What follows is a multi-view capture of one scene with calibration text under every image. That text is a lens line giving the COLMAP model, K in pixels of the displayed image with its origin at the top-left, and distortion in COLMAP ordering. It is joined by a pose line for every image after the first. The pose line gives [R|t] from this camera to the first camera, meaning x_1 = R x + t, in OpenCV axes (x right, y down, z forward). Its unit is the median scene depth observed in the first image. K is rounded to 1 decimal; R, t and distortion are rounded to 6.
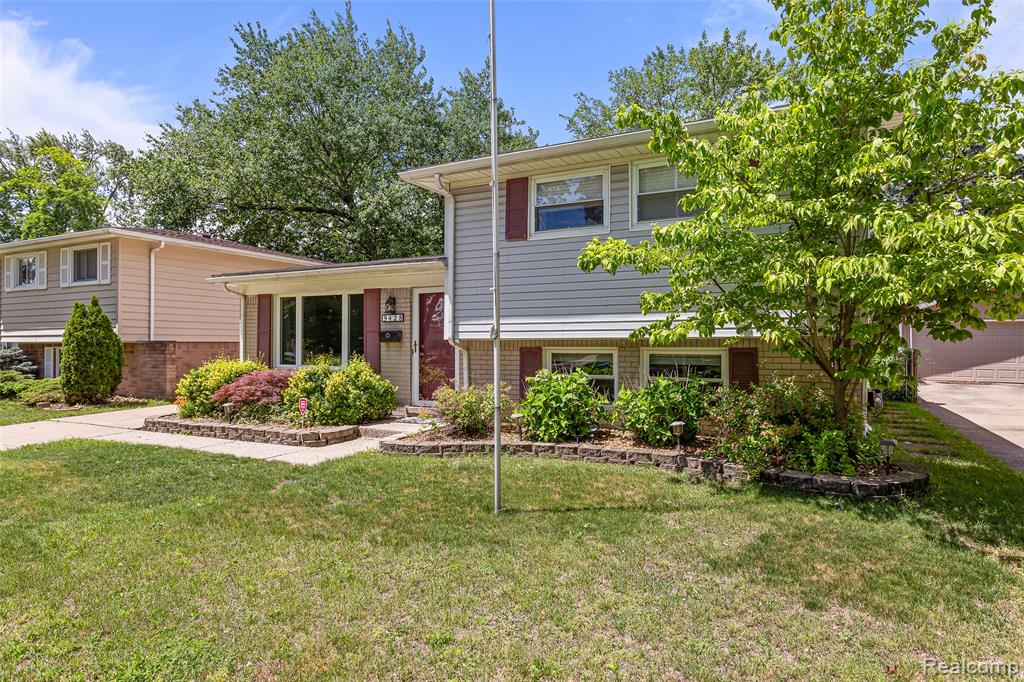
lens RADIAL K [[592.7, 0, 512.0], [0, 592.7, 341.0], [0, 0, 1]] dist [0.003330, 0.000703]
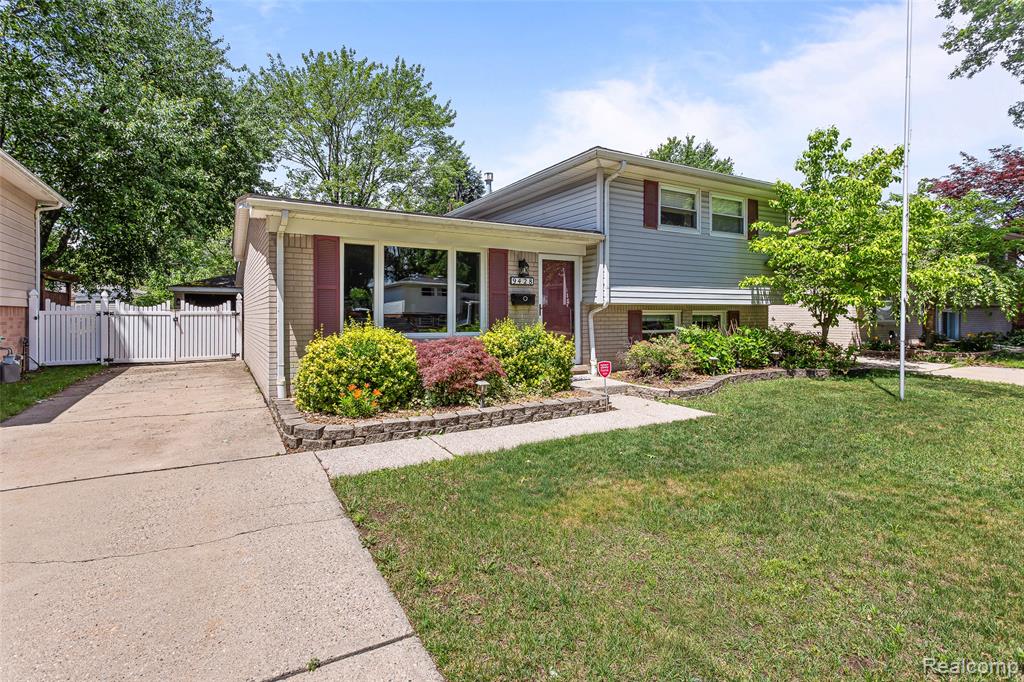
lens RADIAL K [[497.9, 0, 501.4], [0, 497.9, 314.1], [0, 0, 1]] dist [-0.000132, 0.001044]
pose [[0.544850, -0.001018, 0.838533, -1.025020], [-0.002988, 0.999991, 0.003156, 0.015556], [-0.838528, -0.004225, 0.544842, 0.636709]]
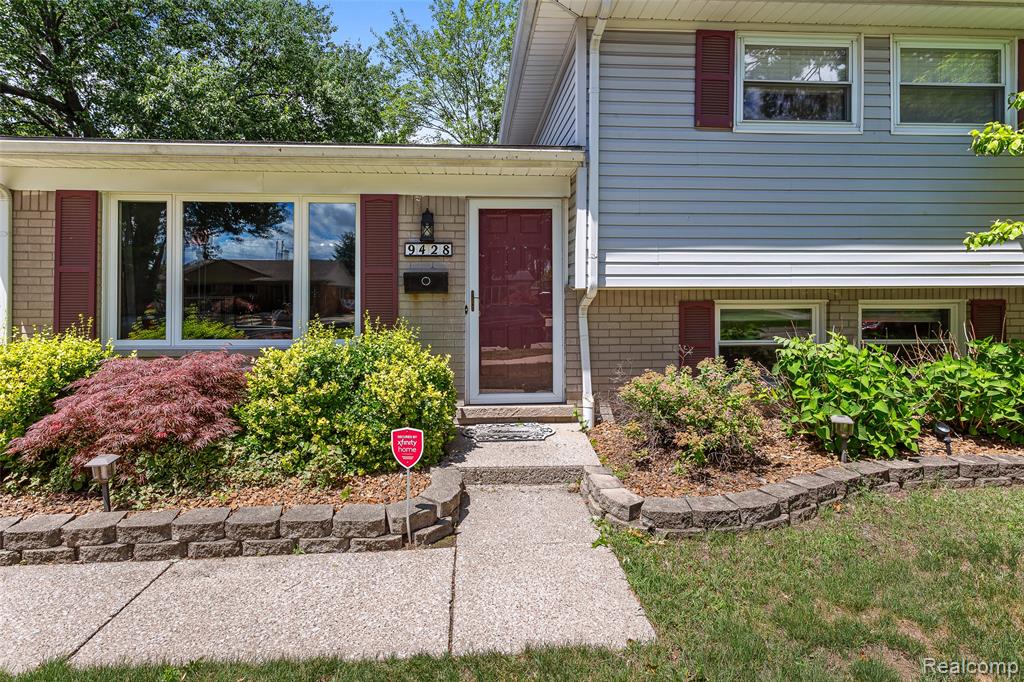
lens RADIAL K [[546.0, 0, 512.5], [0, 546.0, 294.5], [0, 0, 1]] dist [0.001892, 0.000063]
pose [[0.854897, -0.002001, 0.518794, -0.443232], [0.000201, 0.999994, 0.003527, 0.001481], [-0.518798, -0.002911, 0.854892, 0.580289]]
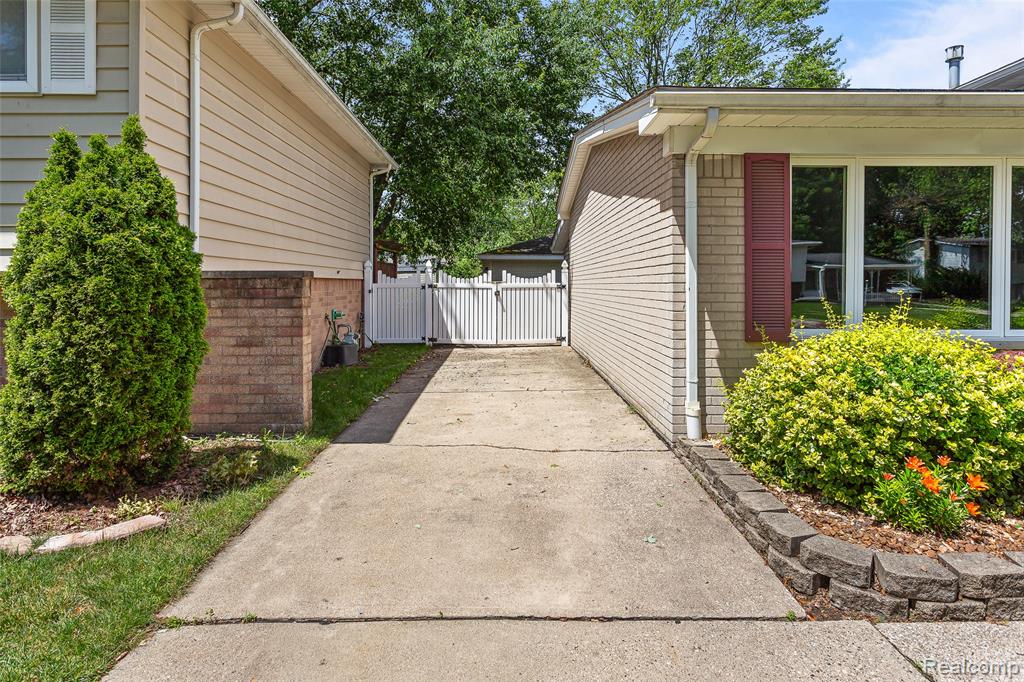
lens RADIAL K [[588.5, 0, 512.5], [0, 588.5, 284.2], [0, 0, 1]] dist [0.002481, 0.000807]
pose [[0.883924, -0.001450, 0.467628, -0.960229], [-0.001611, 0.999980, 0.006147, 0.008085], [-0.467627, -0.006187, 0.883904, 0.931283]]
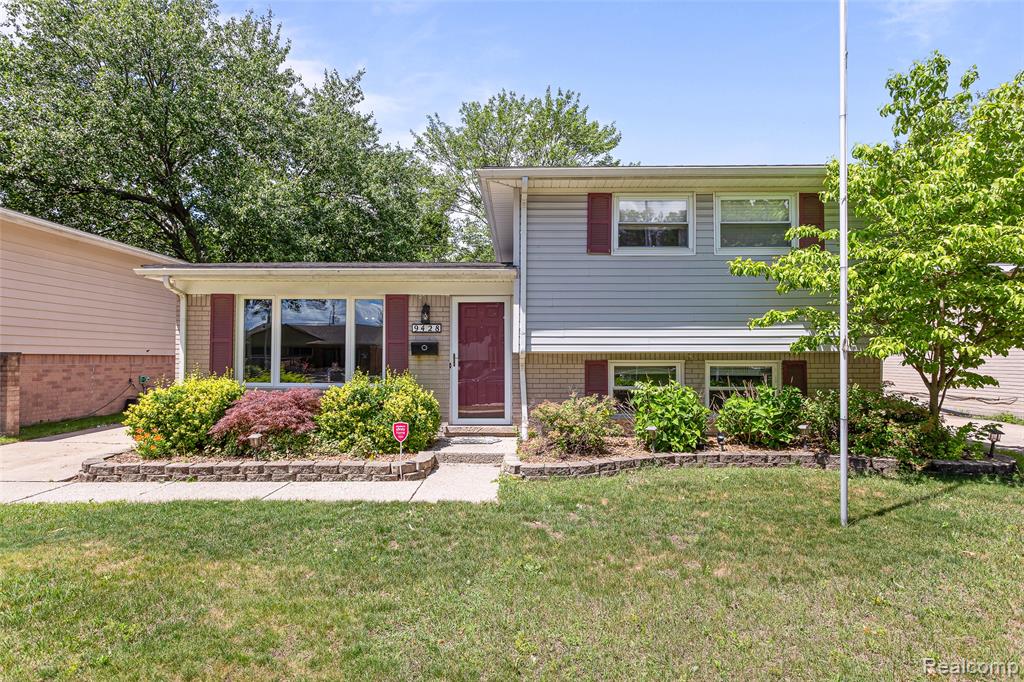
lens RADIAL K [[543.8, 0, 512.3], [0, 543.8, 349.7], [0, 0, 1]] dist [-0.000765, 0.000208]
pose [[0.894123, 0.006437, 0.447774, -0.504739], [-0.002623, 0.999955, -0.009139, 0.000977], [-0.447813, 0.006997, 0.894100, 0.226131]]
